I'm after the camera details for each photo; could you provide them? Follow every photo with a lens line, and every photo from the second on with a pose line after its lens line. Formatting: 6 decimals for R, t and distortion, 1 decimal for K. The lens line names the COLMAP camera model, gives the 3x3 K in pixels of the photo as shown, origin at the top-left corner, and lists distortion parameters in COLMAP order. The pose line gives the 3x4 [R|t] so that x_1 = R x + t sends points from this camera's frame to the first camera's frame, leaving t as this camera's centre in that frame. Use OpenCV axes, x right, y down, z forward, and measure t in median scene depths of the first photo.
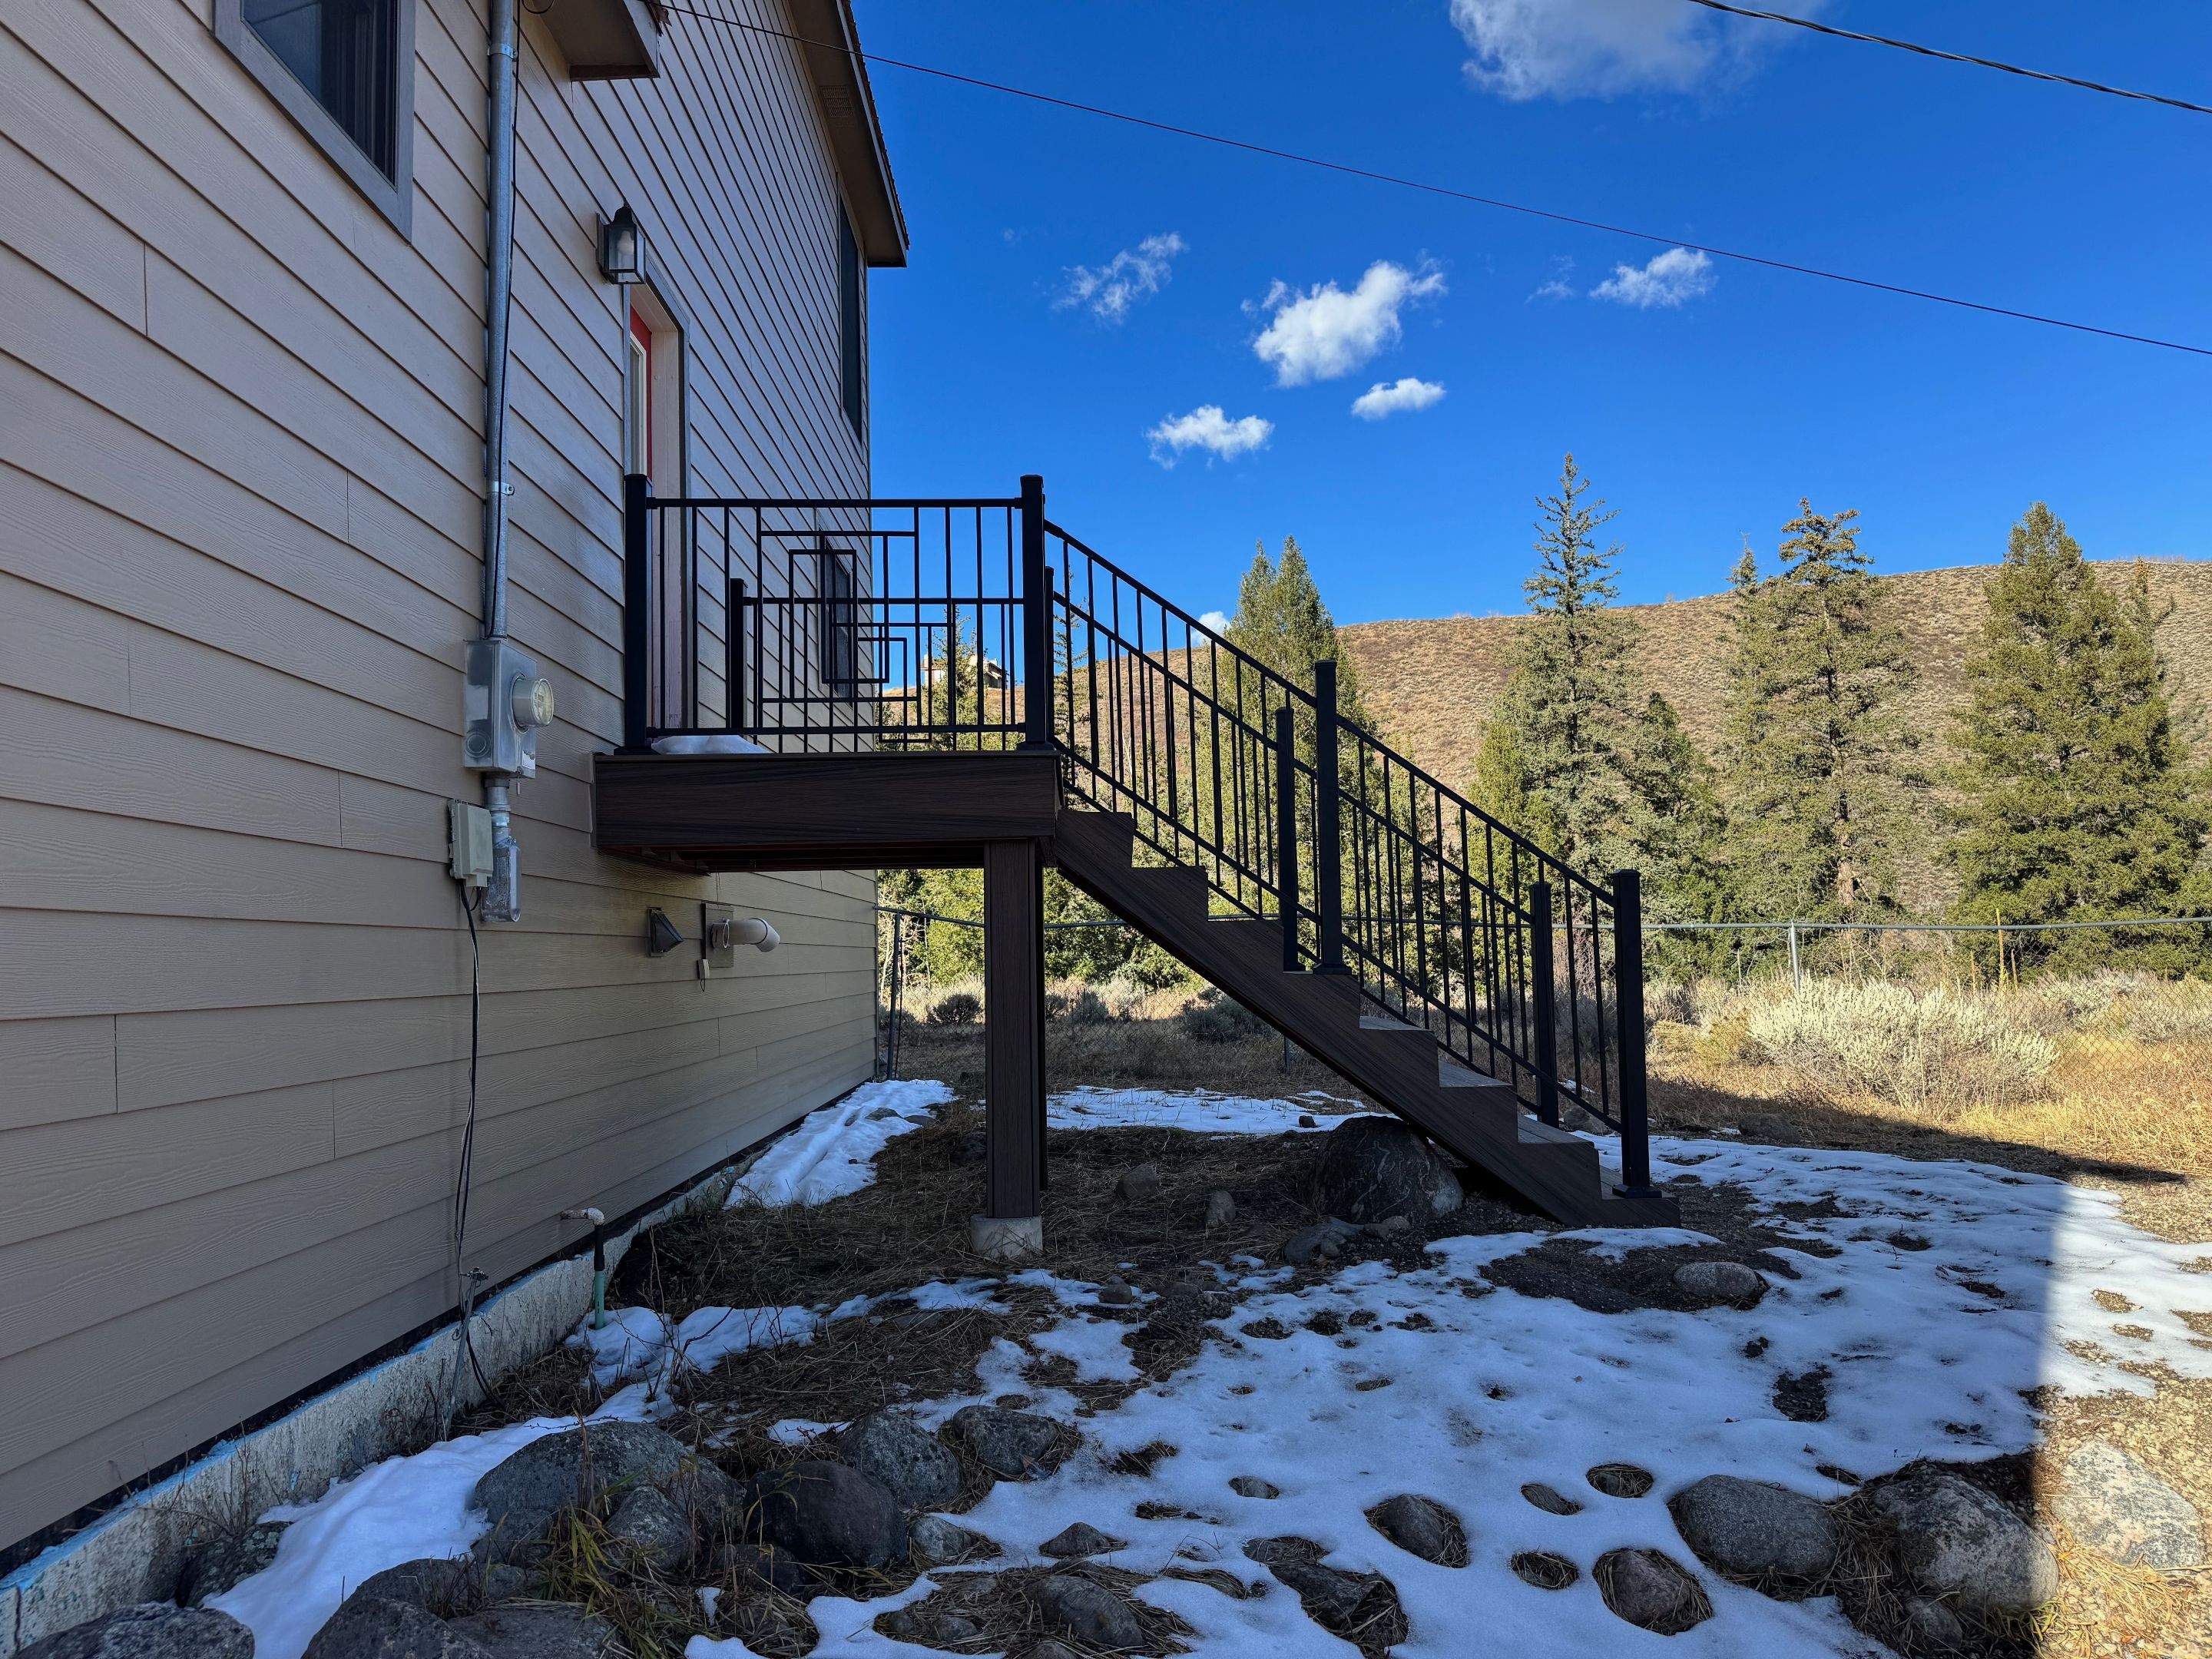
lens RADIAL K [[1546.1, 0, 1116.6], [0, 1546.1, 836.0], [0, 0, 1]] dist [0.075577, -0.088306]
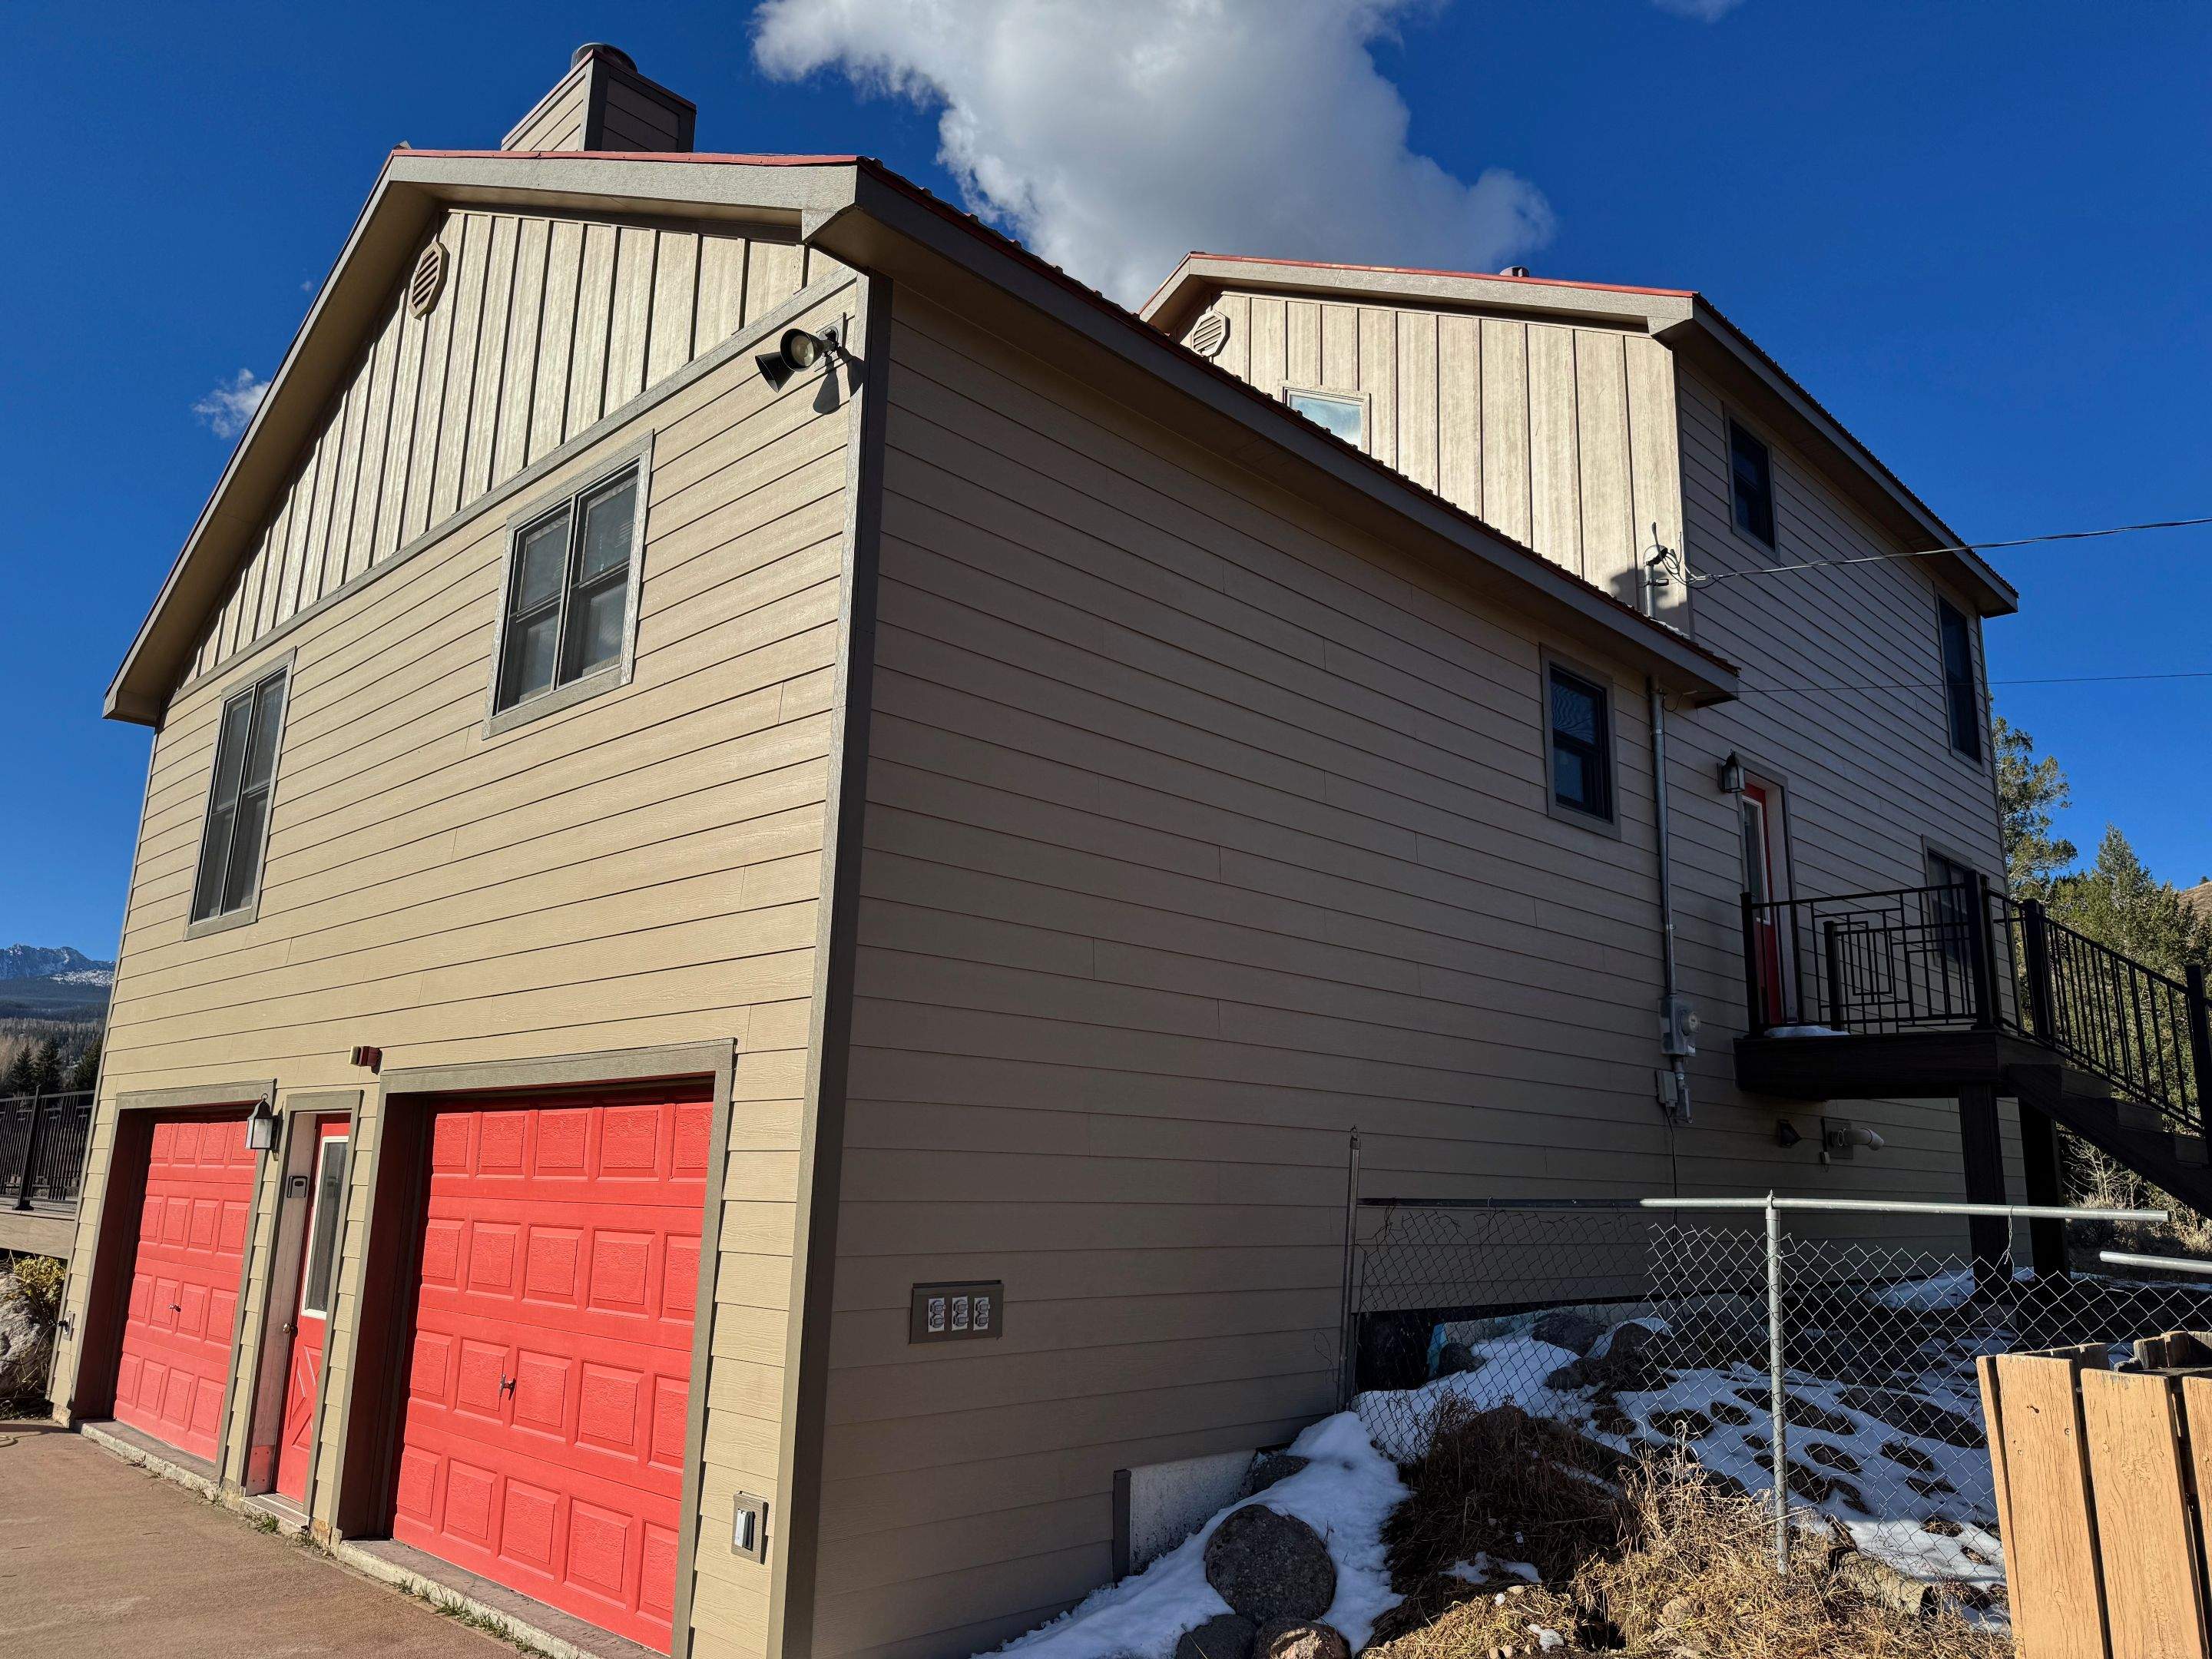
lens RADIAL K [[1546.1, 0, 1114.6], [0, 1546.1, 837.9], [0, 0, 1]] dist [0.075577, -0.088306]
pose [[0.706018, -0.122609, -0.697499, 0.516646], [0.023386, 0.988398, -0.150073, -0.025779], [0.707807, 0.089643, 0.700695, -0.952699]]
